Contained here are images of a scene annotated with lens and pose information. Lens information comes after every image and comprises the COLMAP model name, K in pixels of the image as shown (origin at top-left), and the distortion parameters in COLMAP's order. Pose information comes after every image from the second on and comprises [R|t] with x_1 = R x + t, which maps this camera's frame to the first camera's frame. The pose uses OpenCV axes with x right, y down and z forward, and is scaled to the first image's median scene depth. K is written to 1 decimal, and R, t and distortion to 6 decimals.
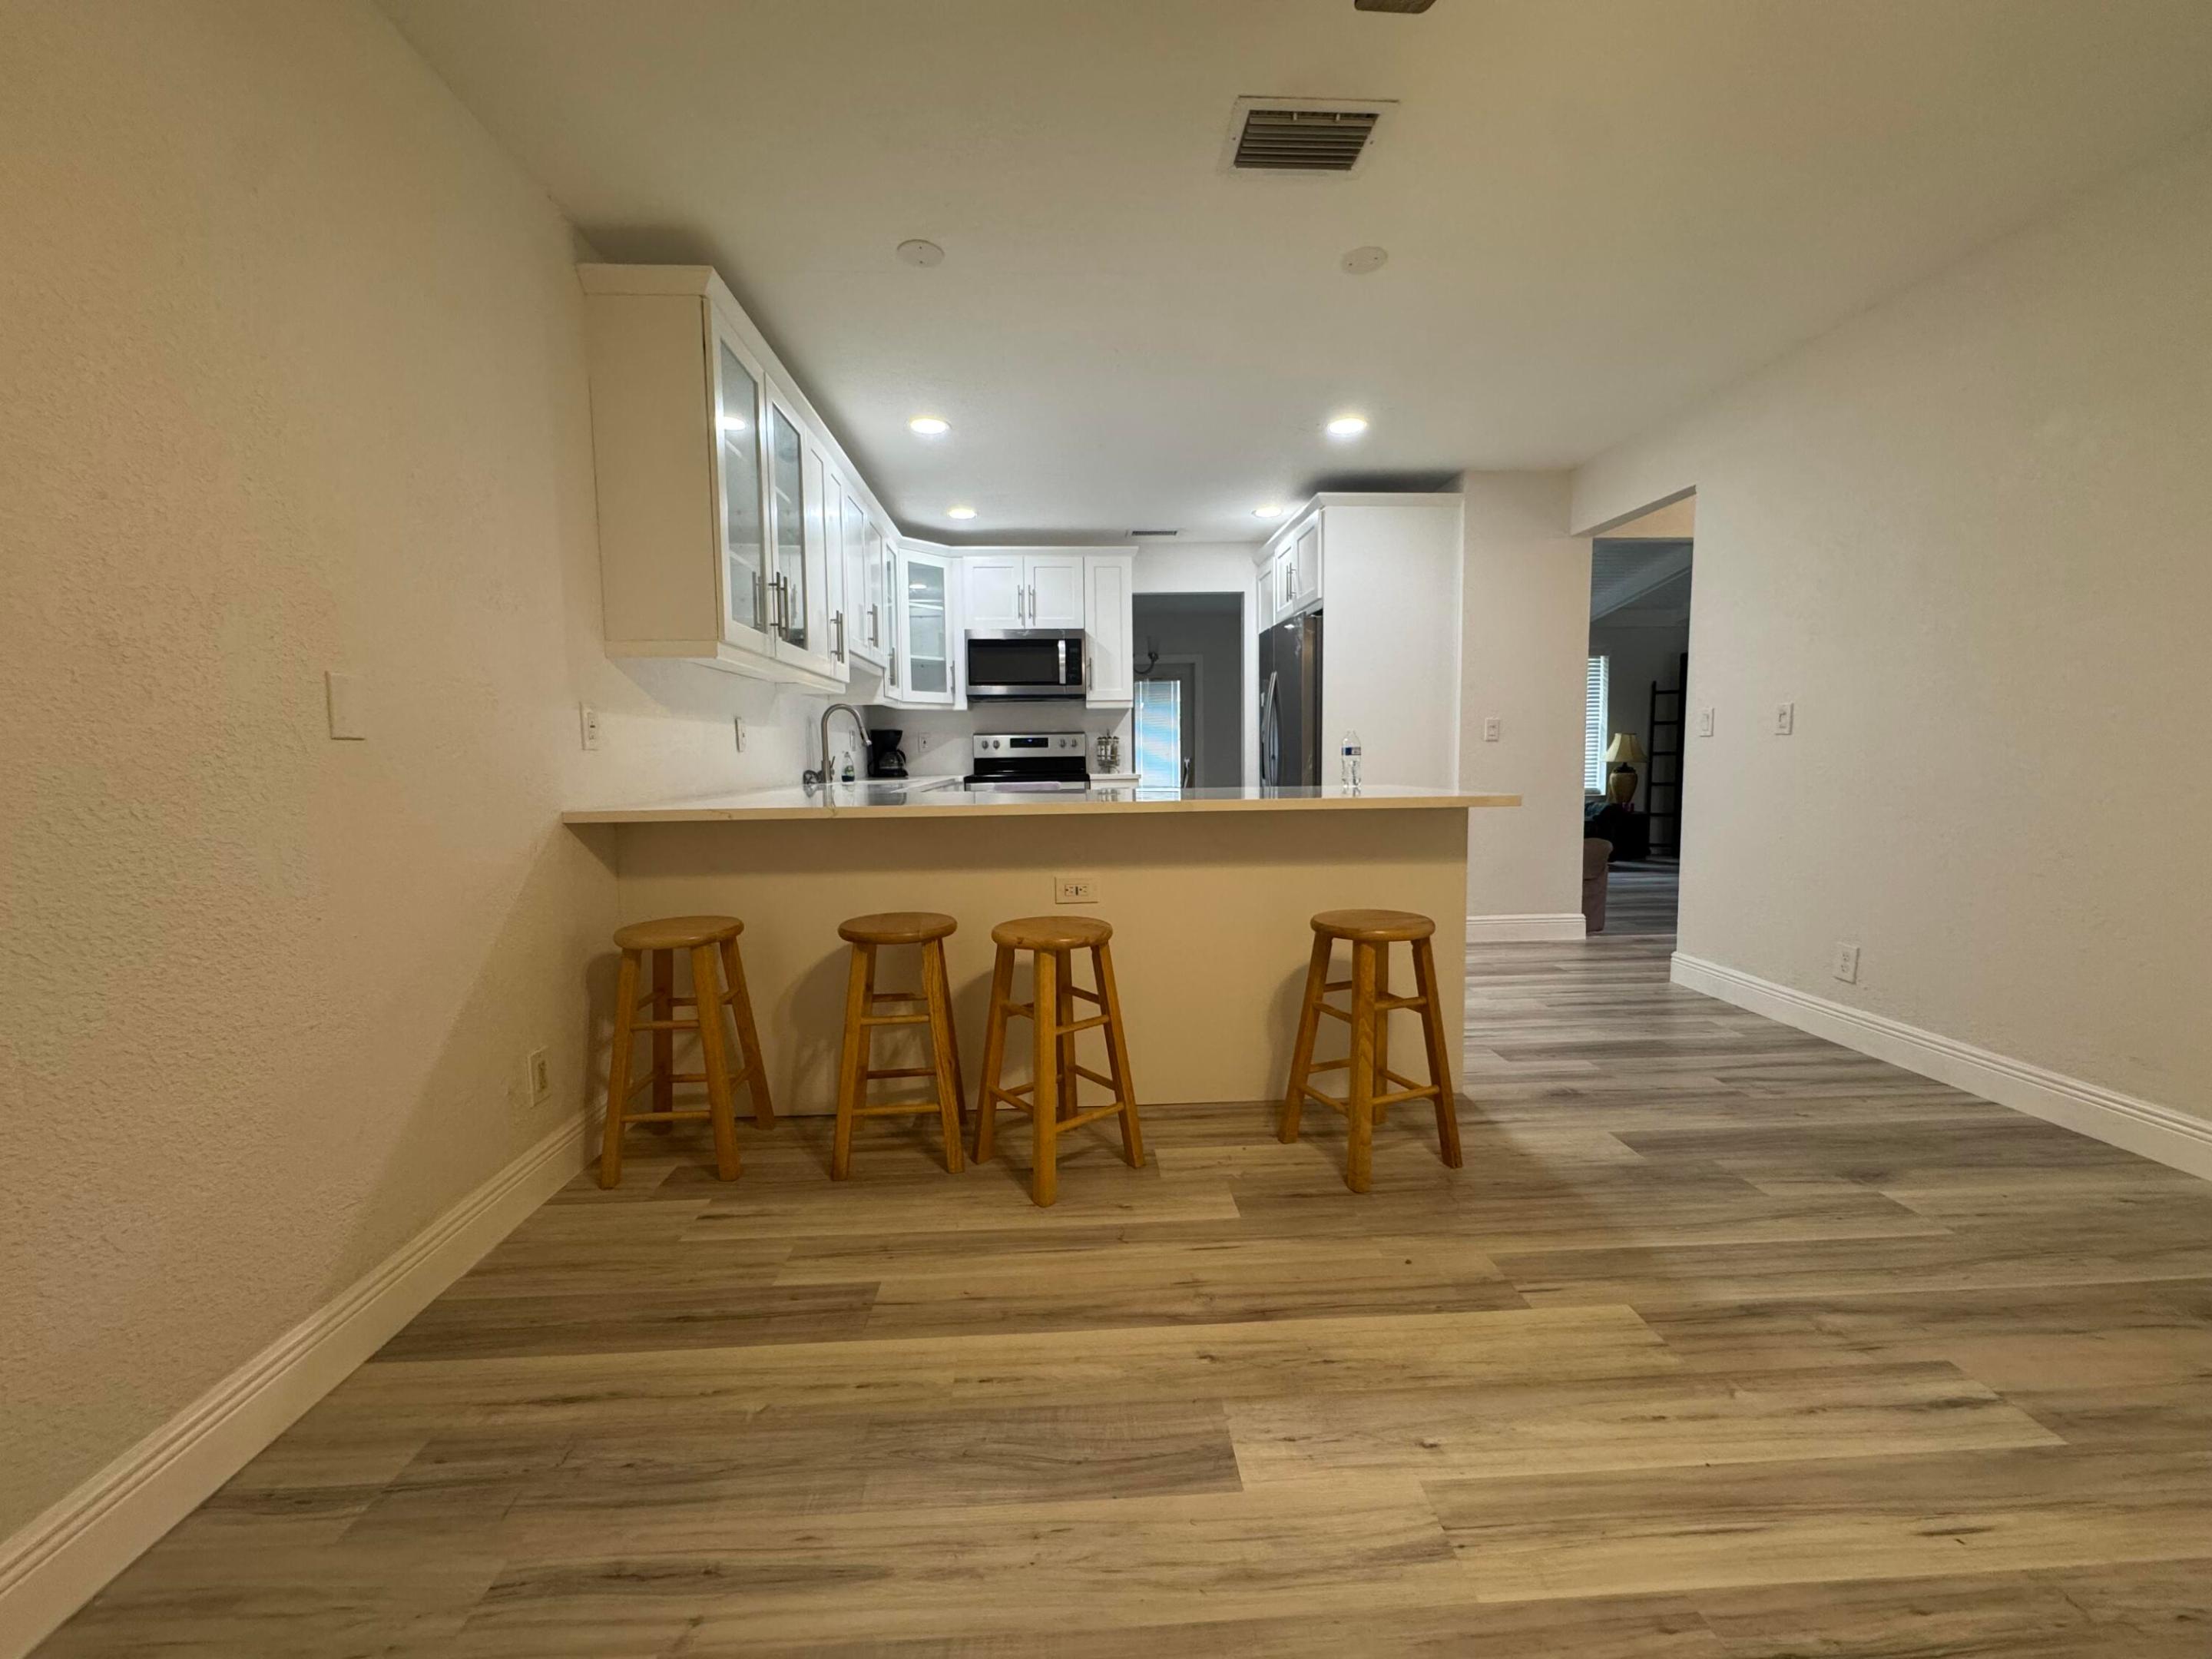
lens RADIAL K [[884.9, 0, 1103.6], [0, 884.9, 824.6], [0, 0, 1]] dist [-0.003253, 0.001017]
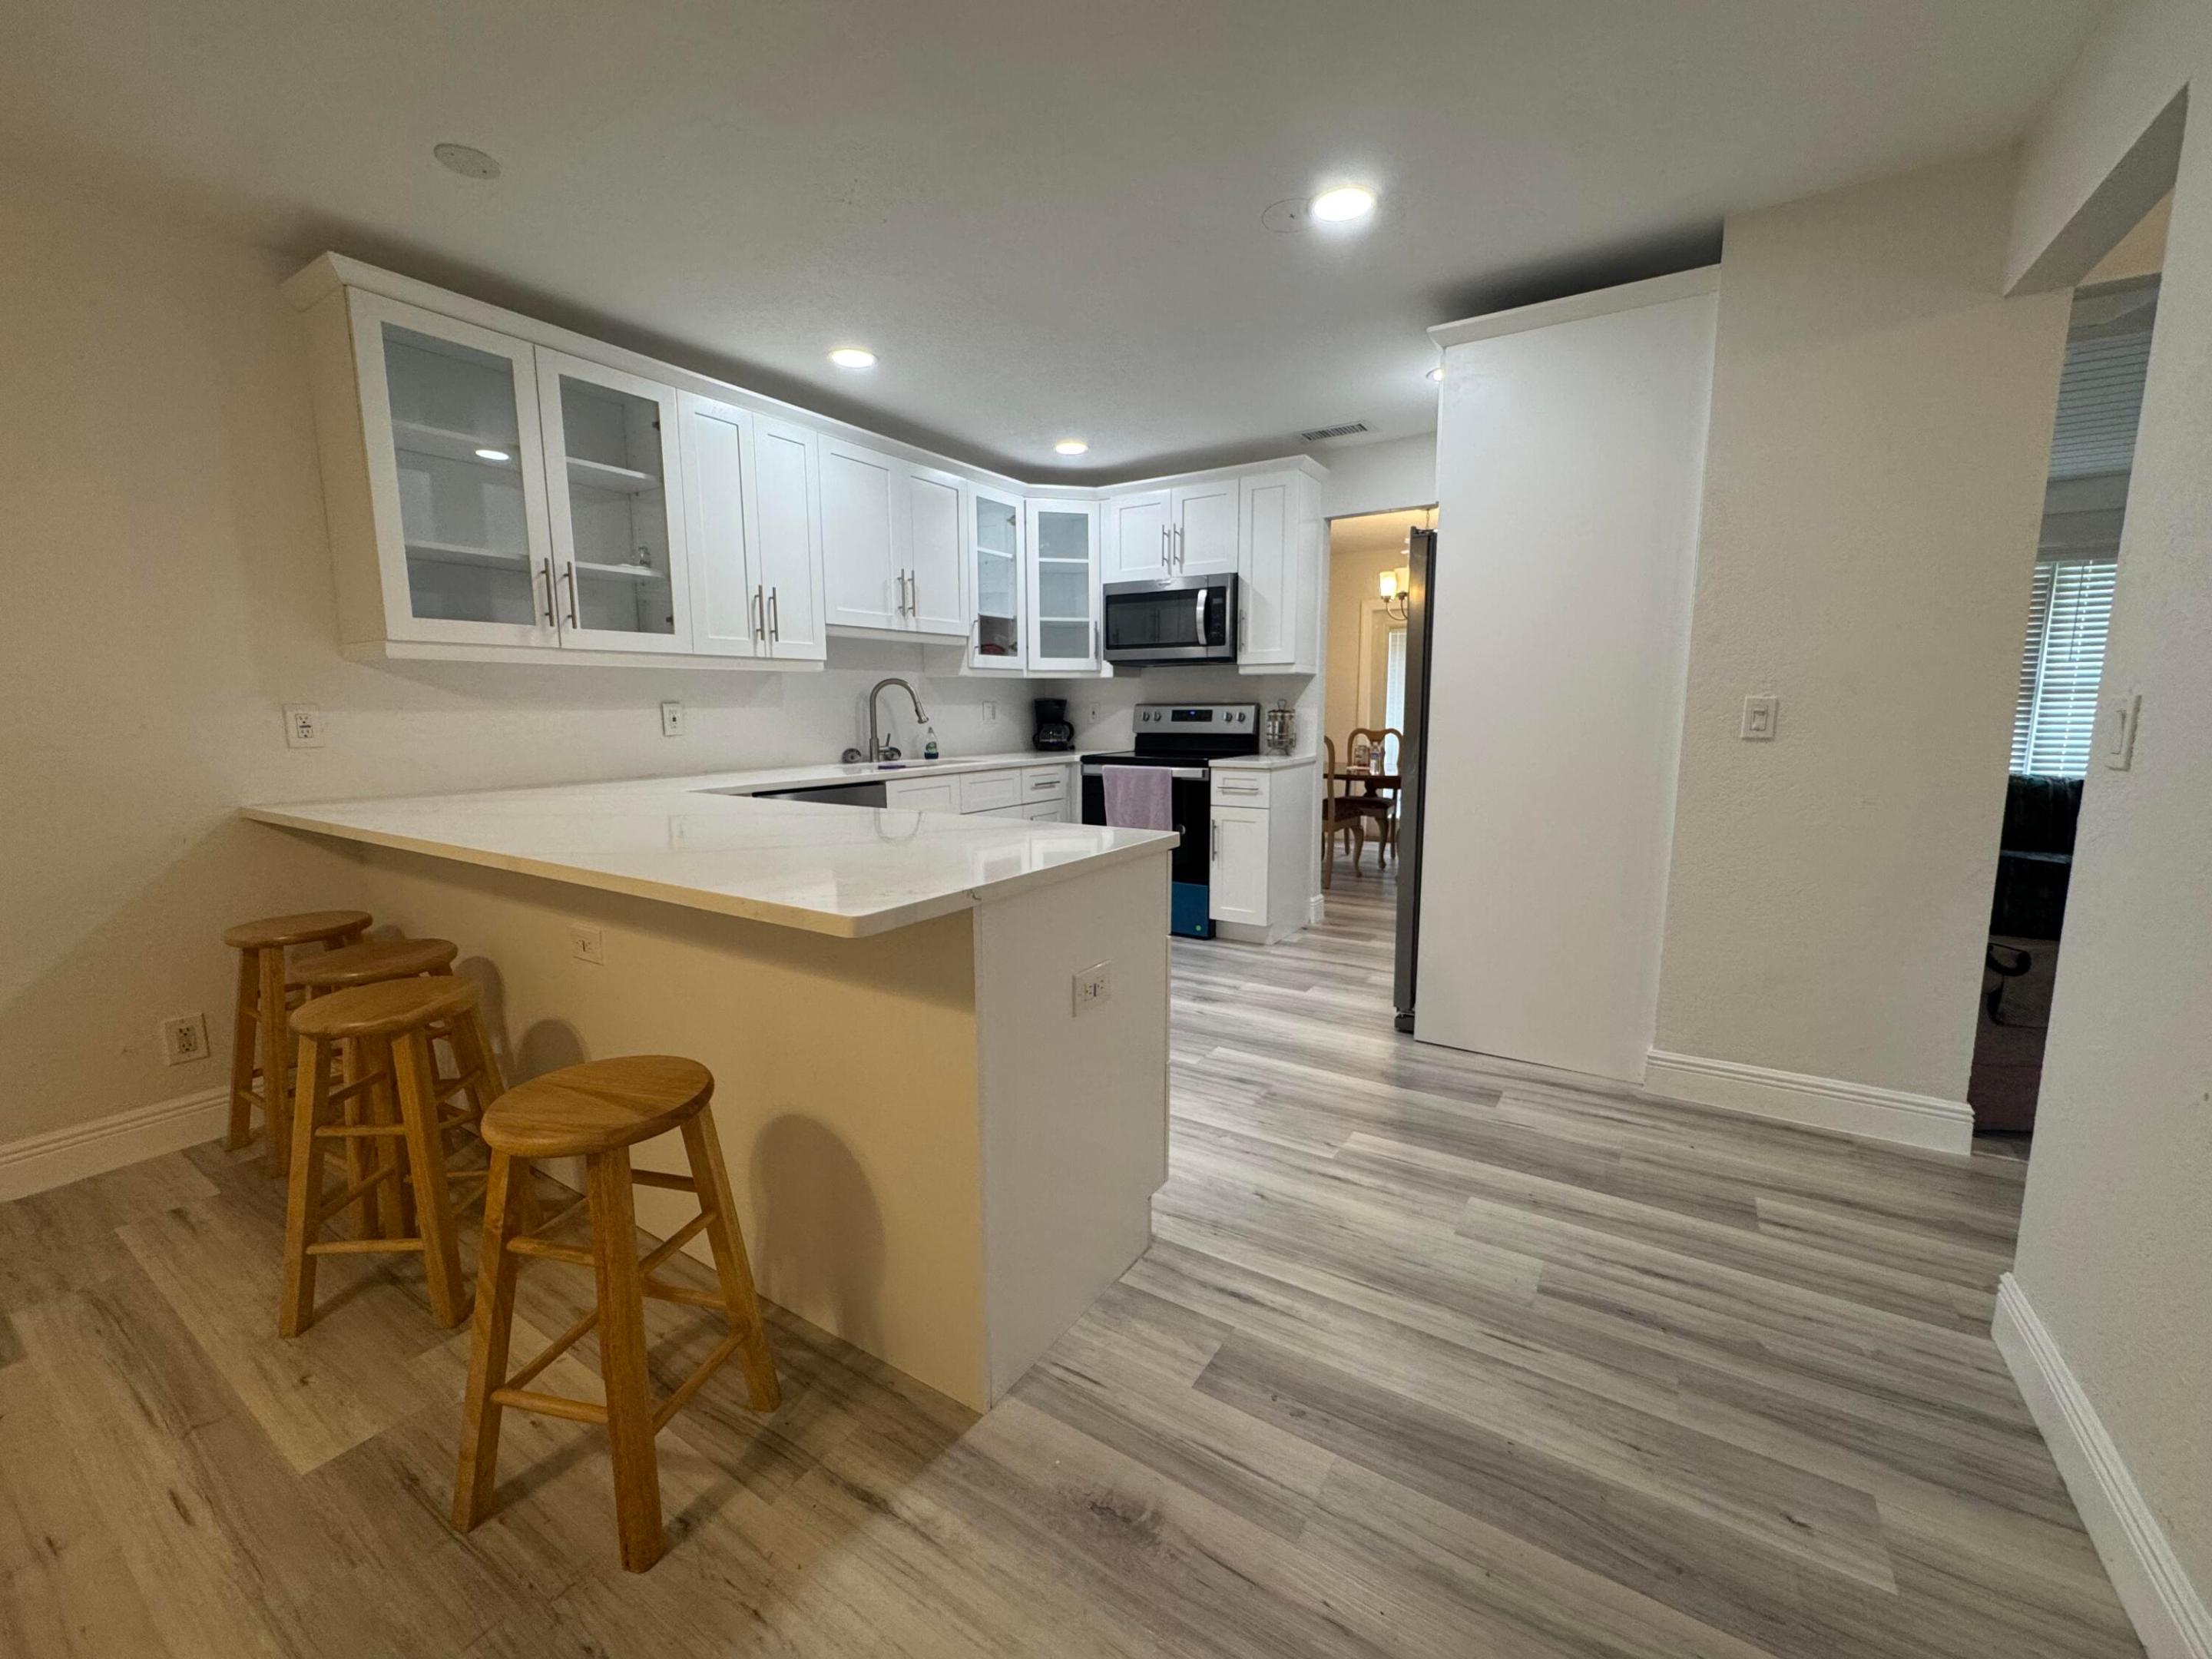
lens RADIAL K [[884.9, 0, 1099.7], [0, 884.9, 828.6], [0, 0, 1]] dist [-0.003253, 0.001017]
pose [[0.814134, 0.092473, -0.573266, 0.826100], [-0.054449, 0.995046, 0.083183, -0.126947], [0.578118, -0.036508, 0.815136, 0.661412]]
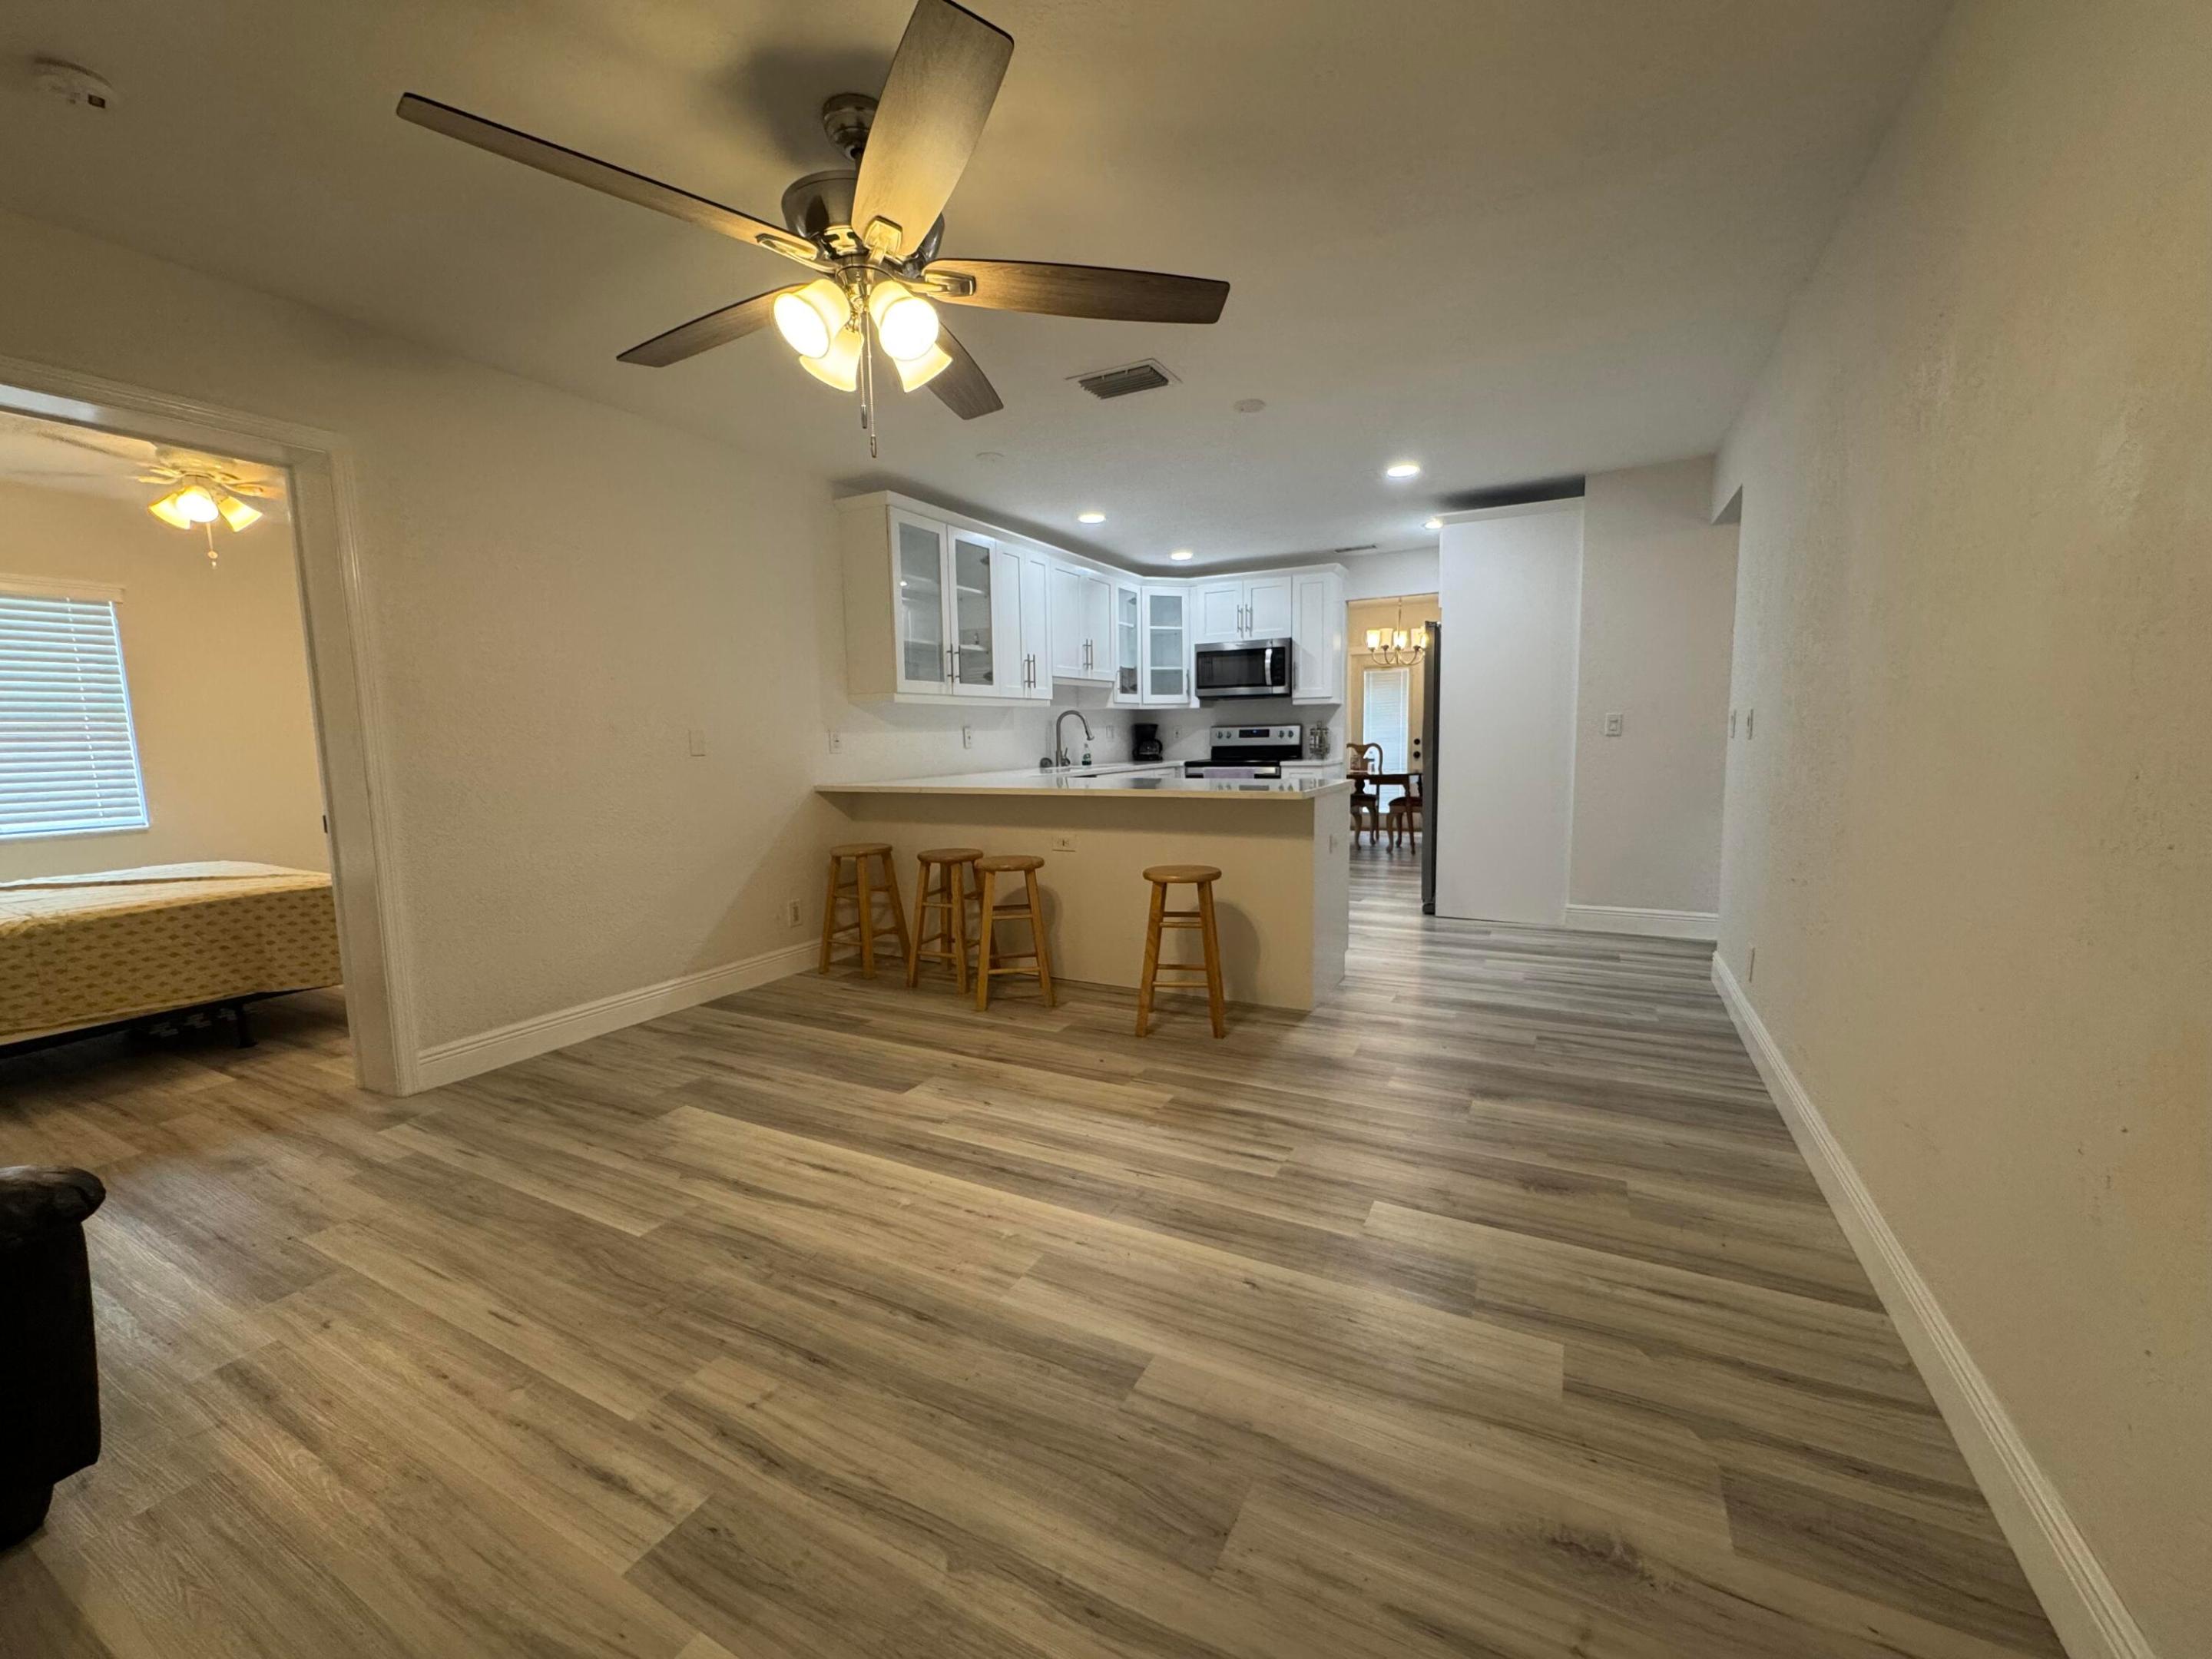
lens RADIAL K [[884.9, 0, 1099.9], [0, 884.9, 825.1], [0, 0, 1]] dist [-0.003253, 0.001017]
pose [[0.858205, 0.050928, -0.510774, 0.883330], [-0.034303, 0.998532, 0.041924, -0.028049], [0.512159, -0.018458, 0.858692, -0.352281]]
